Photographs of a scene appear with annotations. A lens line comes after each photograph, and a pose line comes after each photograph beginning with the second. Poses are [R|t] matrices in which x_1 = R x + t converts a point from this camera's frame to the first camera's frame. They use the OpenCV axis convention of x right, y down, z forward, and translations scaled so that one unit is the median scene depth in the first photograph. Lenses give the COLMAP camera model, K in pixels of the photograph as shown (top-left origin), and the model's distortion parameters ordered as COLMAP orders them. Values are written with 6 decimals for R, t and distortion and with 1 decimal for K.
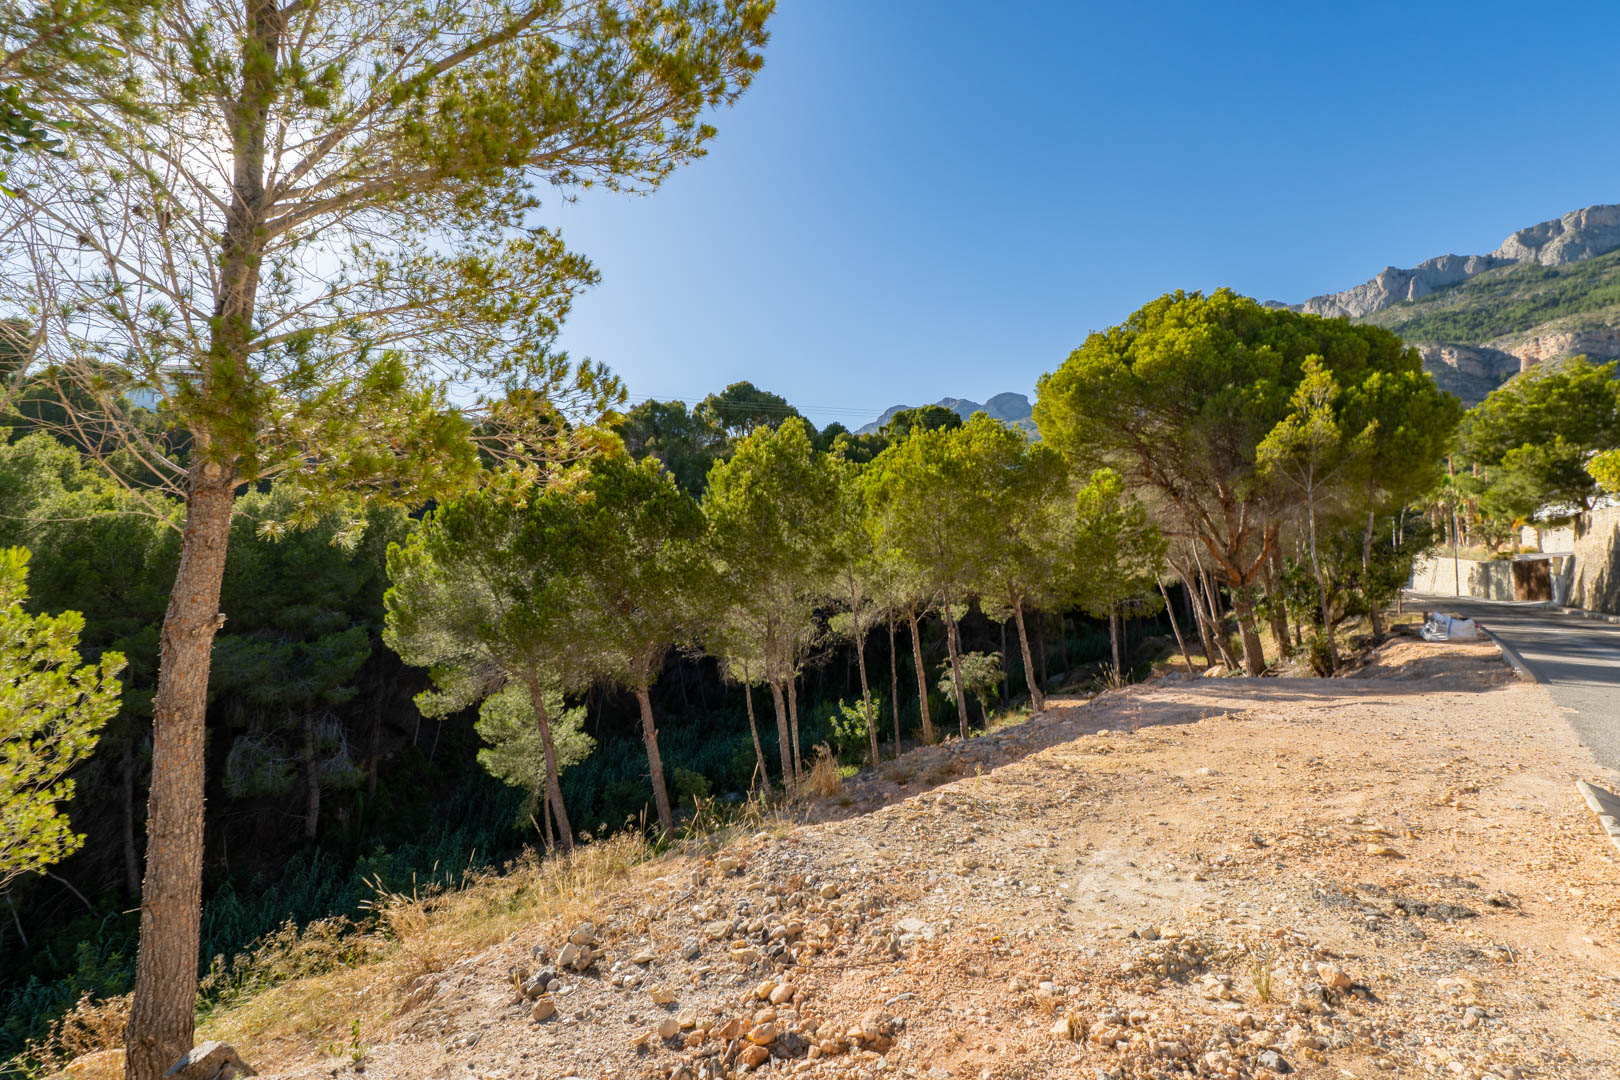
lens RADIAL K [[758.4, 0, 810.0], [0, 758.4, 540.0], [0, 0, 1]] dist [0.000108, 0.000044]
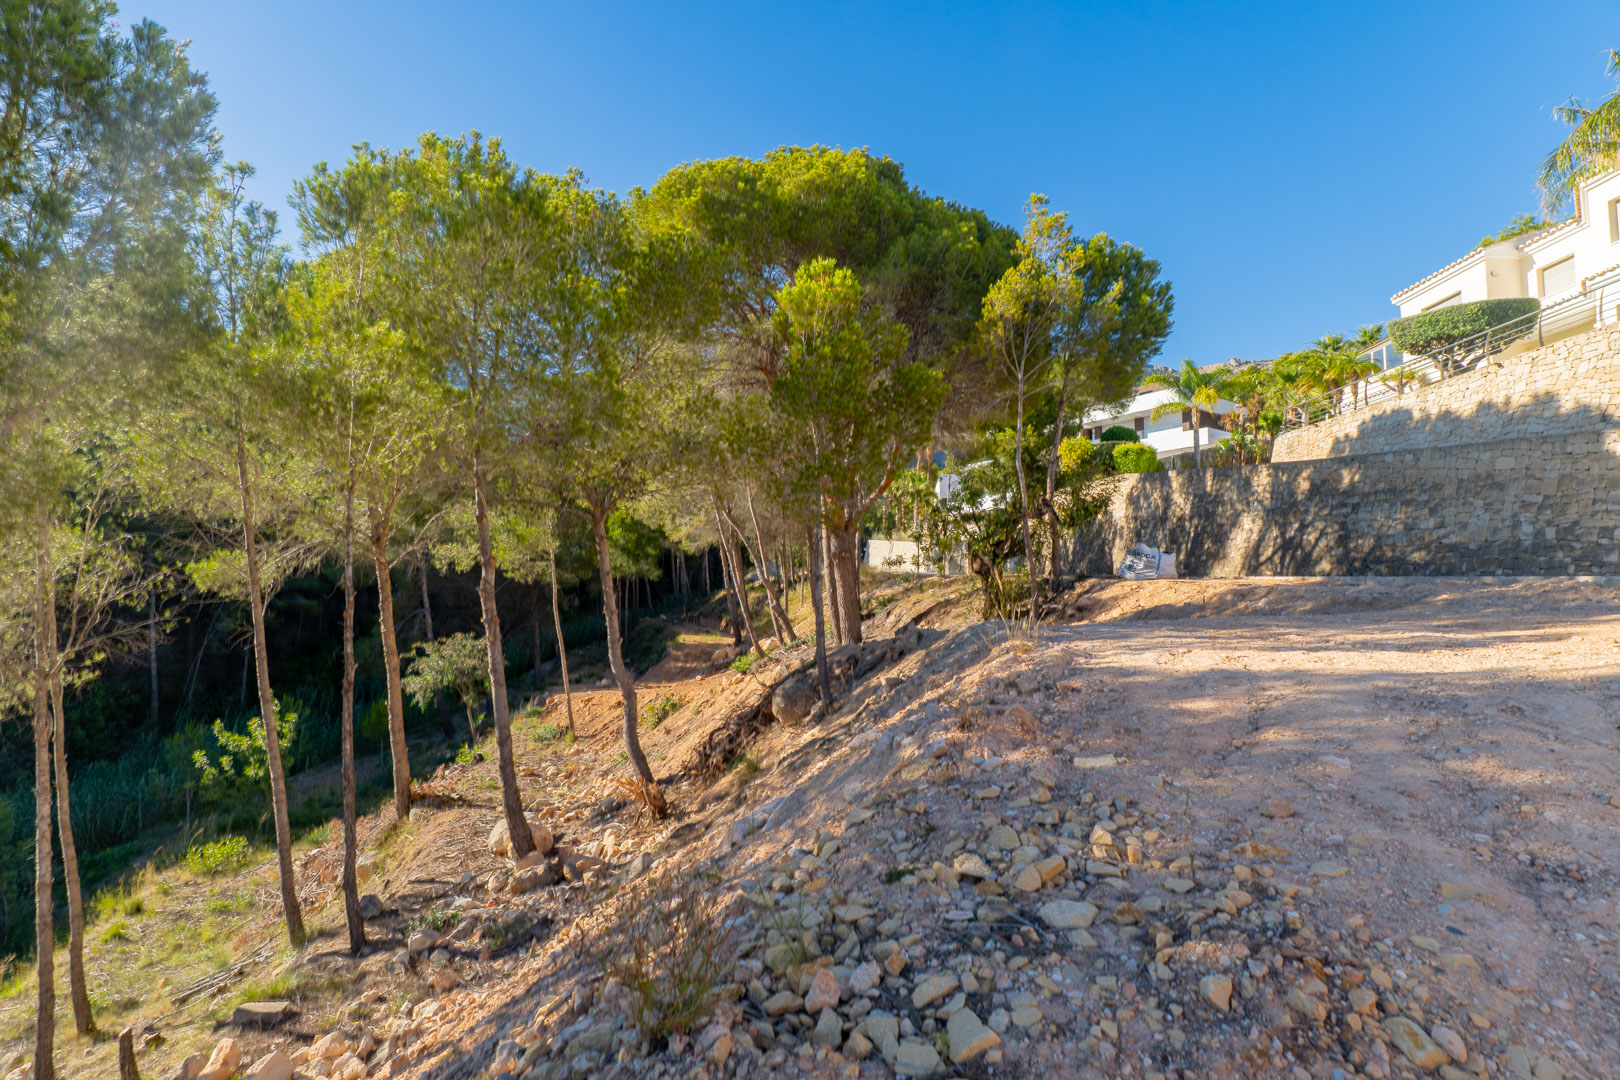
lens RADIAL K [[758.4, 0, 810.0], [0, 758.4, 540.0], [0, 0, 1]] dist [0.000108, 0.000044]
pose [[0.776877, 0.048226, 0.627803, 0.022375], [-0.055270, 0.998437, -0.008303, 0.053226], [-0.627222, -0.028249, 0.778328, 0.270665]]
